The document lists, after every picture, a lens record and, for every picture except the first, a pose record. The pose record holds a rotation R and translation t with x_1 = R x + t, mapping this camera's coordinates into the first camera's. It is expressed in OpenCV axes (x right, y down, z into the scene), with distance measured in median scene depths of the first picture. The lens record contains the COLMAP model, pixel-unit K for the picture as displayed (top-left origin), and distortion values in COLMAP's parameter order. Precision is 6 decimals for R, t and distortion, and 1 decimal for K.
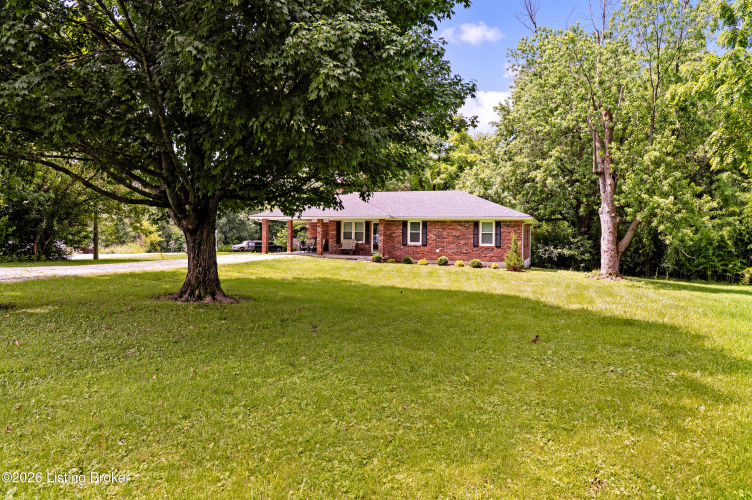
lens RADIAL K [[514.3, 0, 377.4], [0, 514.3, 249.5], [0, 0, 1]] dist [0.004788, 0.000606]
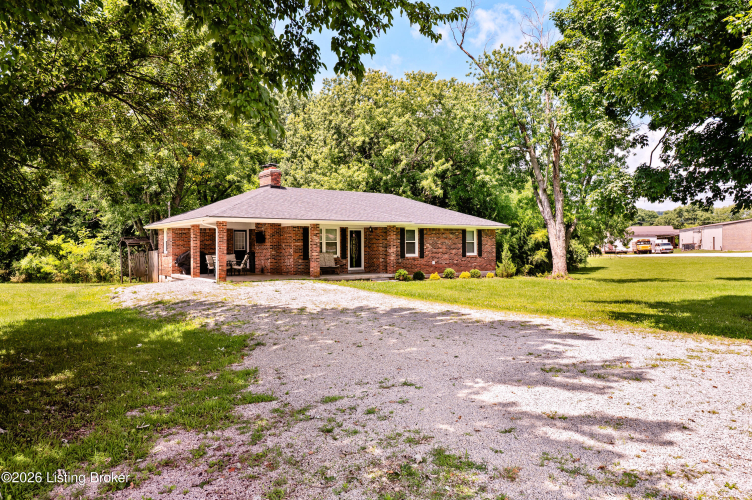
lens RADIAL K [[514.3, 0, 374.9], [0, 514.3, 246.8], [0, 0, 1]] dist [0.004788, 0.000606]
pose [[0.556560, -0.016585, 0.830642, -0.650088], [0.034506, 0.999399, -0.003166, -0.024720], [-0.830091, 0.030425, 0.556798, 0.582542]]
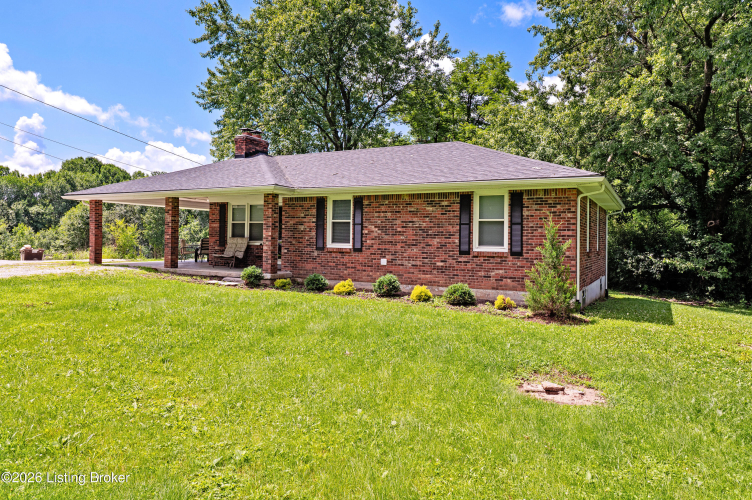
lens RADIAL K [[514.3, 0, 376.8], [0, 514.3, 244.1], [0, 0, 1]] dist [0.004788, 0.000606]
pose [[0.988406, 0.003809, -0.151788, 0.175586], [-0.006979, 0.999768, -0.020357, -0.003736], [0.151675, 0.021181, 0.988203, 0.542711]]
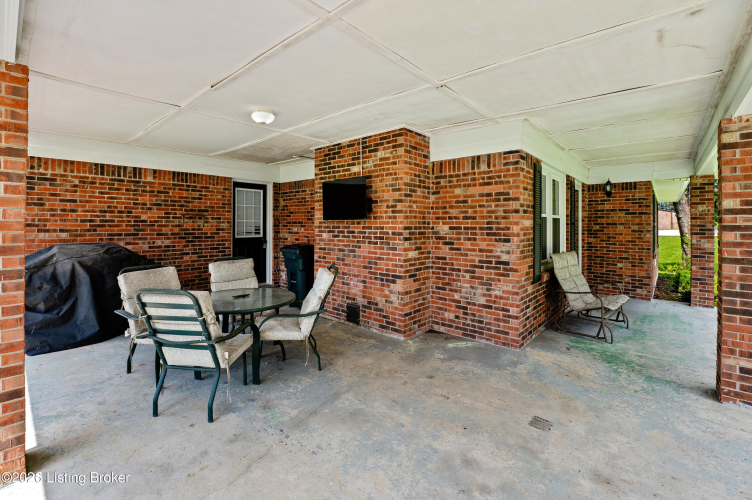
lens RADIAL K [[333.8, 0, 378.3], [0, 333.8, 222.2], [0, 0, 1]] dist [-0.010219, 0.002955]
pose [[0.354827, -0.006032, 0.934913, -0.230130], [0.024988, 0.999683, -0.003034, -0.036546], [-0.934598, 0.024438, 0.354865, 1.095965]]
